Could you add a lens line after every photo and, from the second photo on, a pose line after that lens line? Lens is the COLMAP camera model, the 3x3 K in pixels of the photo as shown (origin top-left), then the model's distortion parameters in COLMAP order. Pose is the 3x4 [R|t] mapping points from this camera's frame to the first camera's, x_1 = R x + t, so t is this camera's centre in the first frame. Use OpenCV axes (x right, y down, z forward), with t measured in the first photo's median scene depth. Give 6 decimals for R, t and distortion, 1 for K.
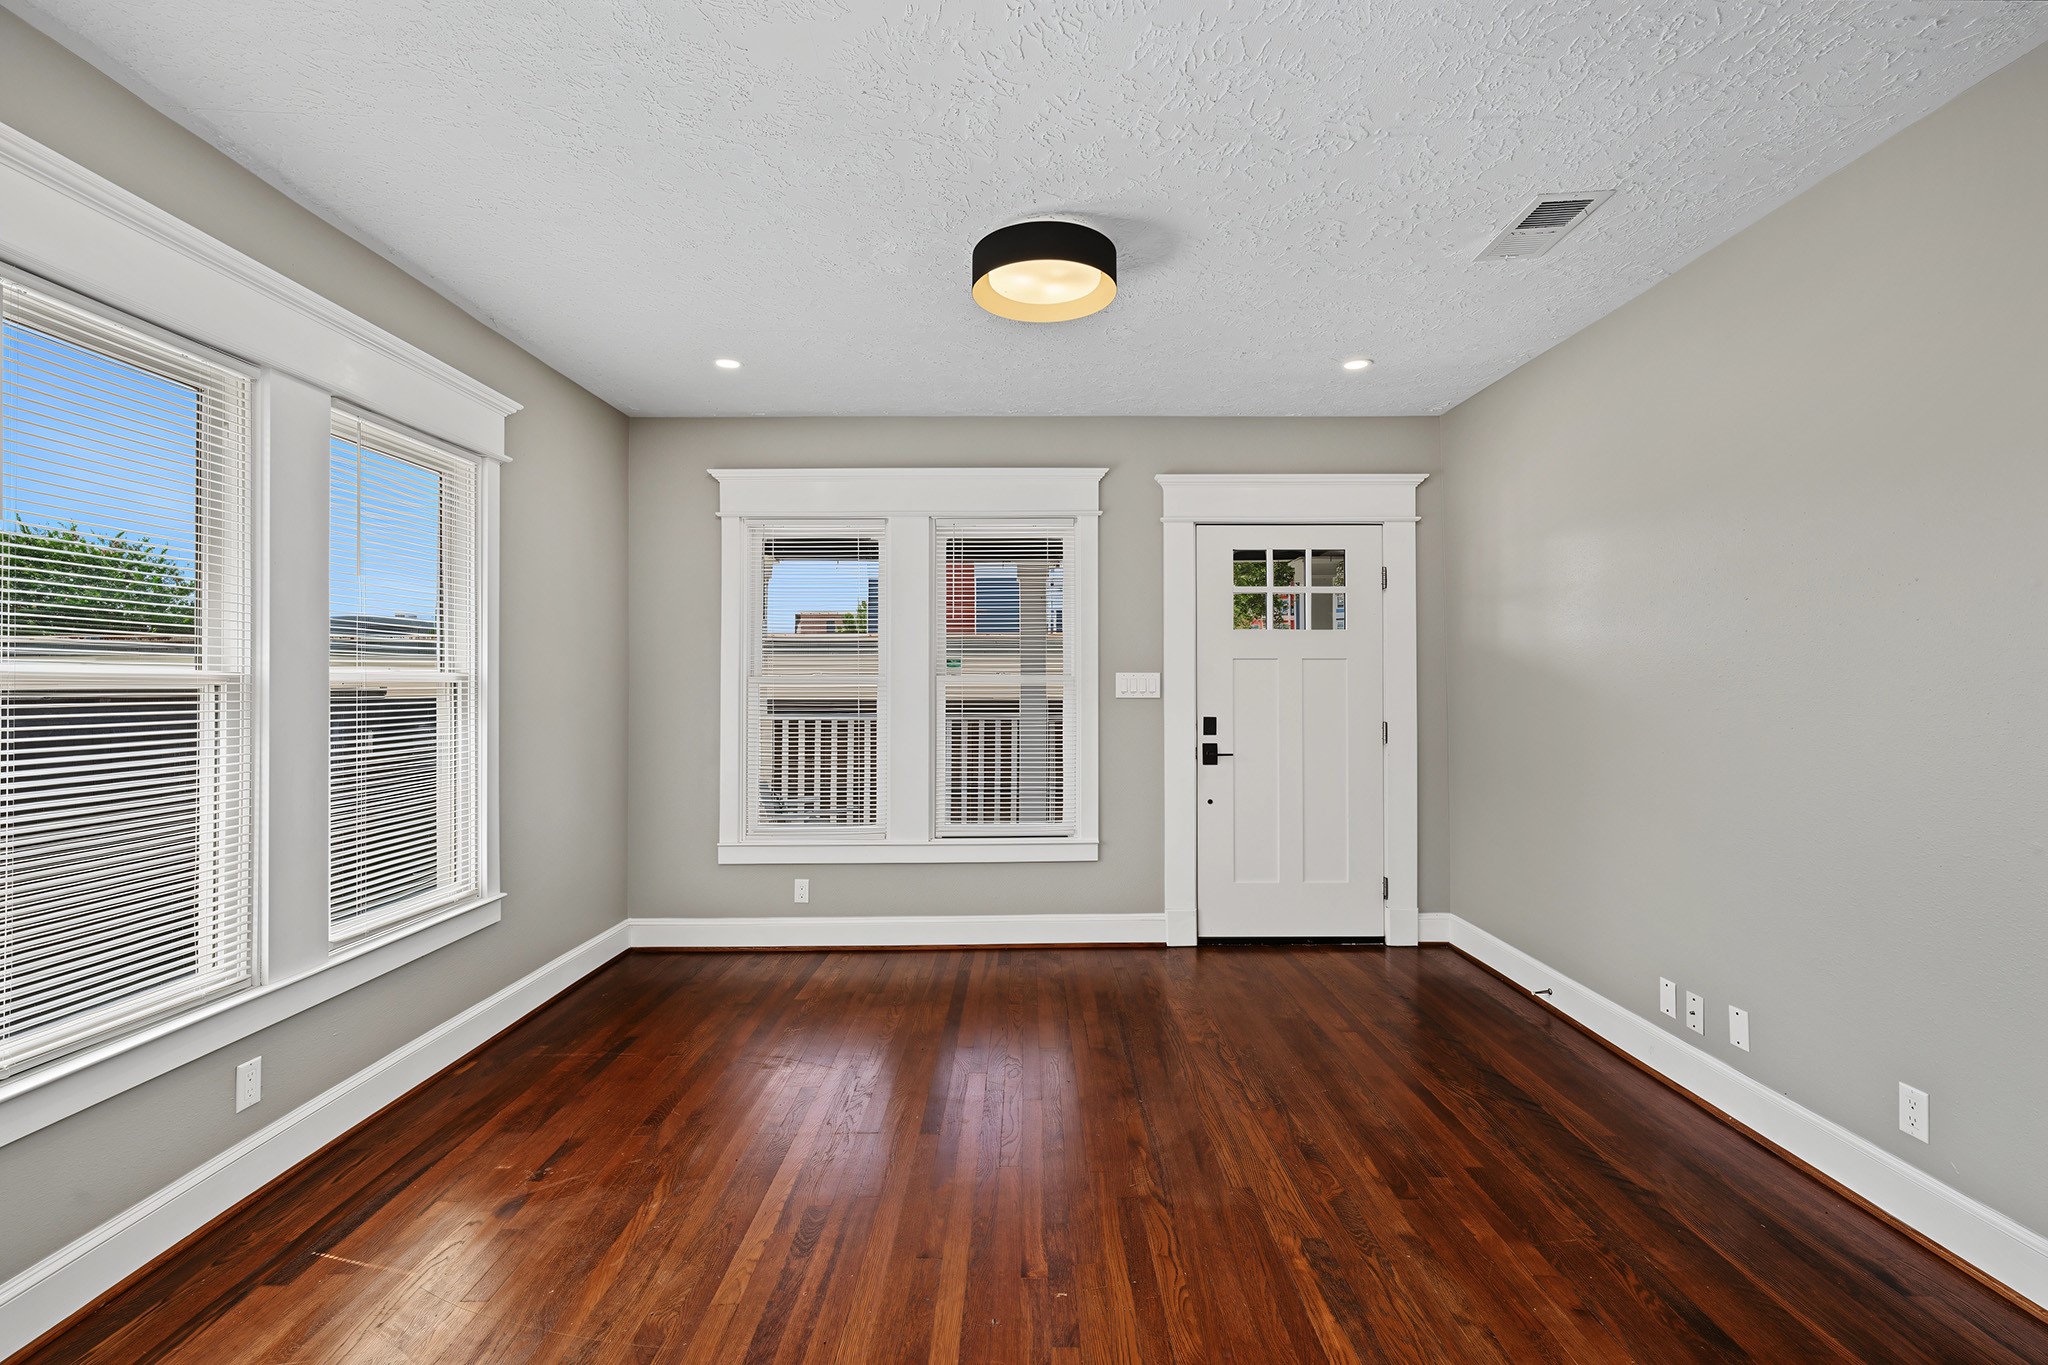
lens RADIAL K [[926.0, 0, 1025.2], [0, 926.0, 678.5], [0, 0, 1]] dist [0.004146, -0.000229]
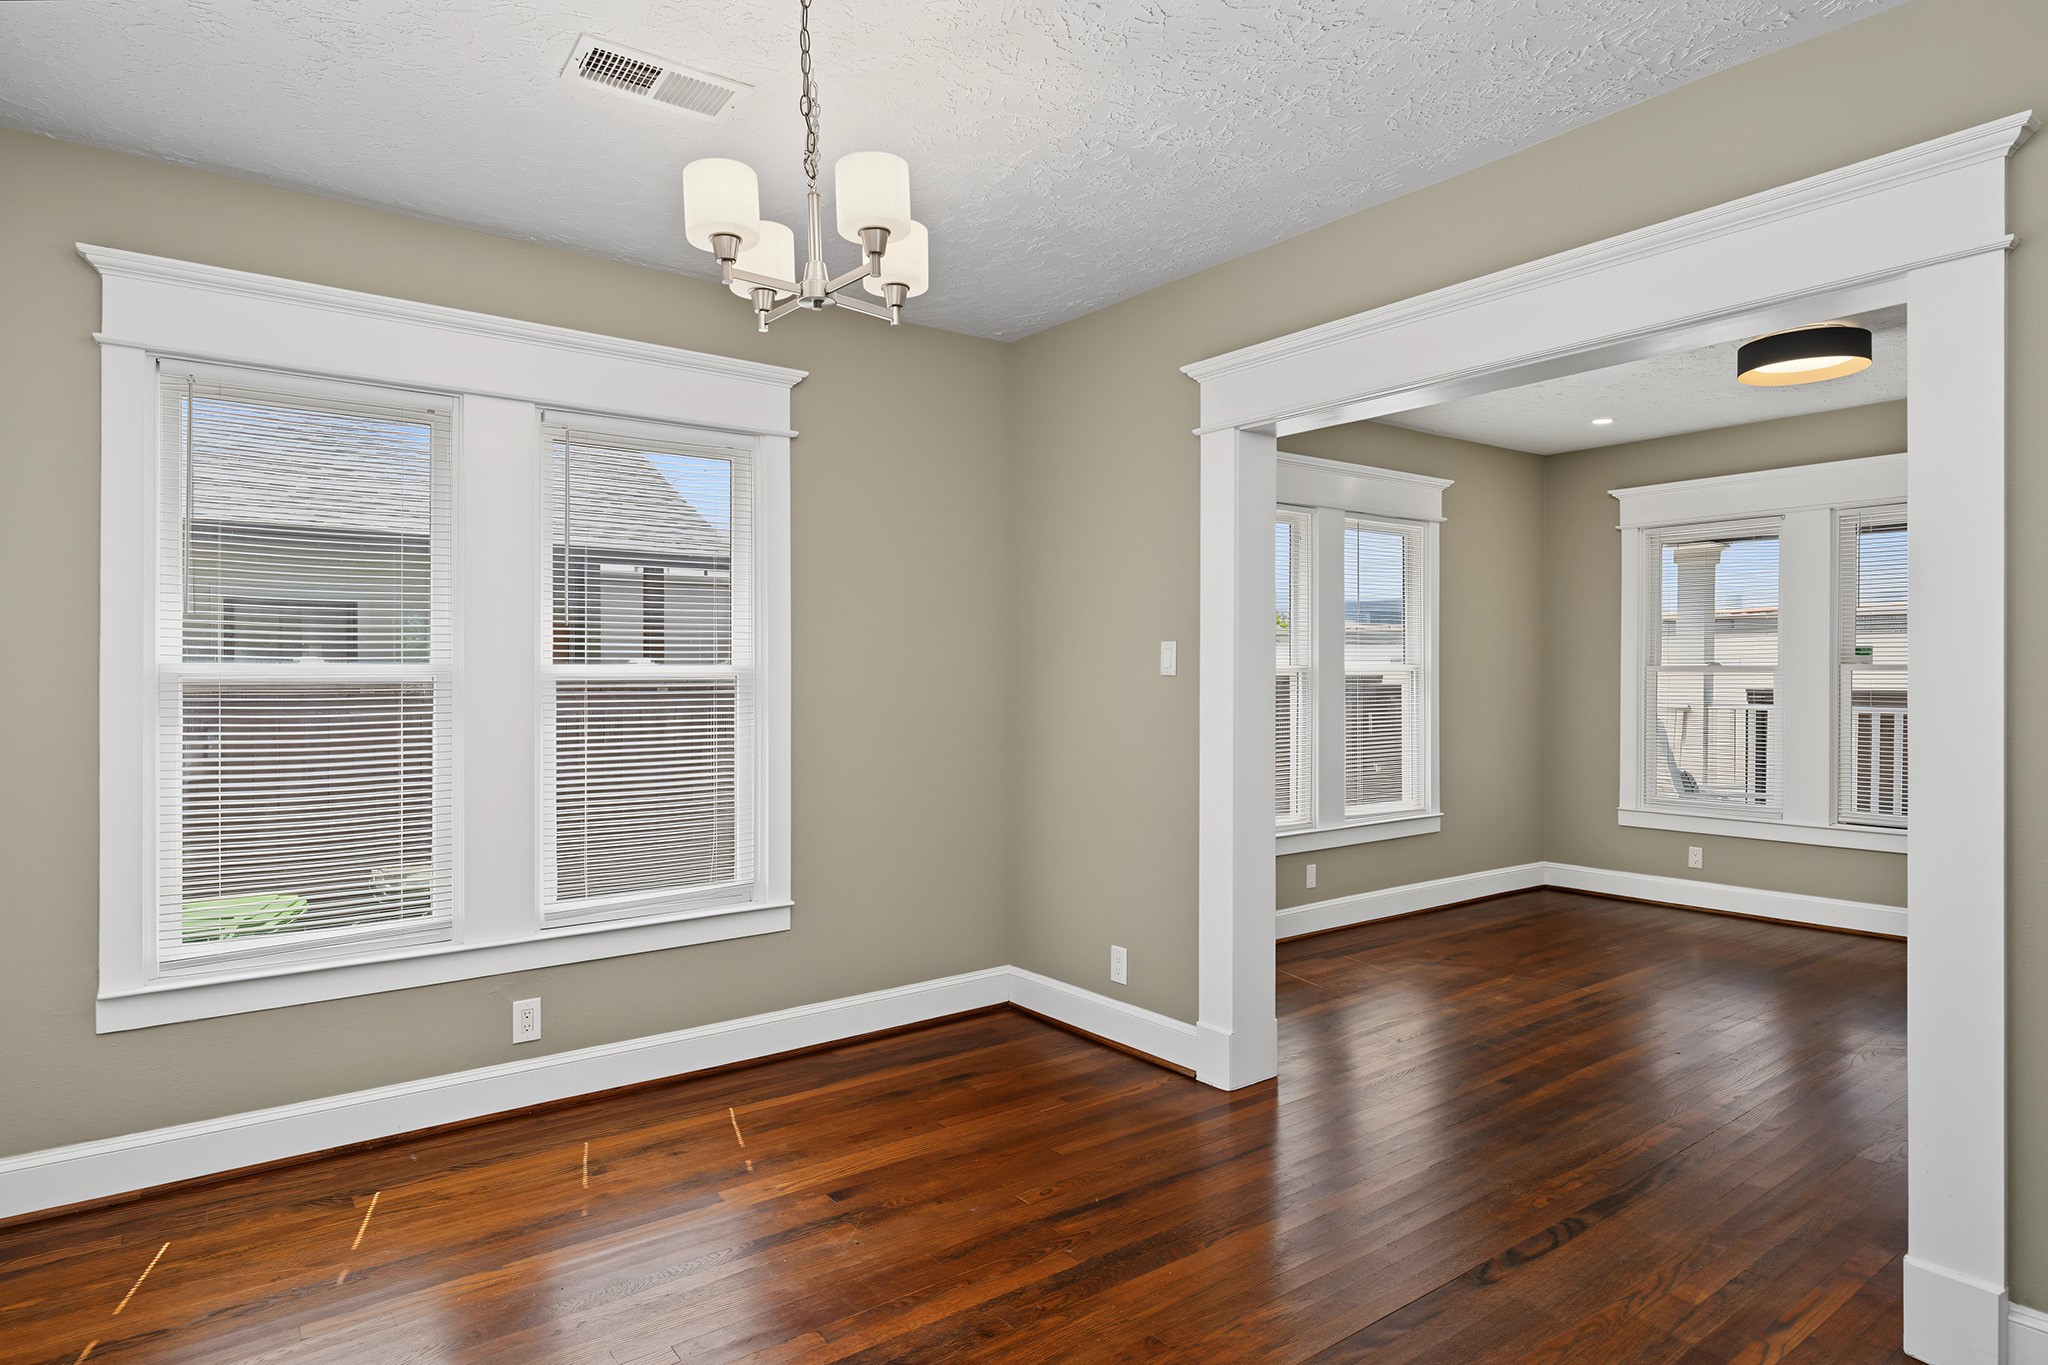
lens RADIAL K [[1150.2, 0, 1015.5], [0, 1150.2, 672.4], [0, 0, 1]] dist [-0.000022, 0.000758]
pose [[0.605019, 0.000966, -0.796210, 0.643322], [0.007161, 0.999952, 0.006654, -0.015839], [0.796179, -0.009727, 0.604983, -0.861287]]
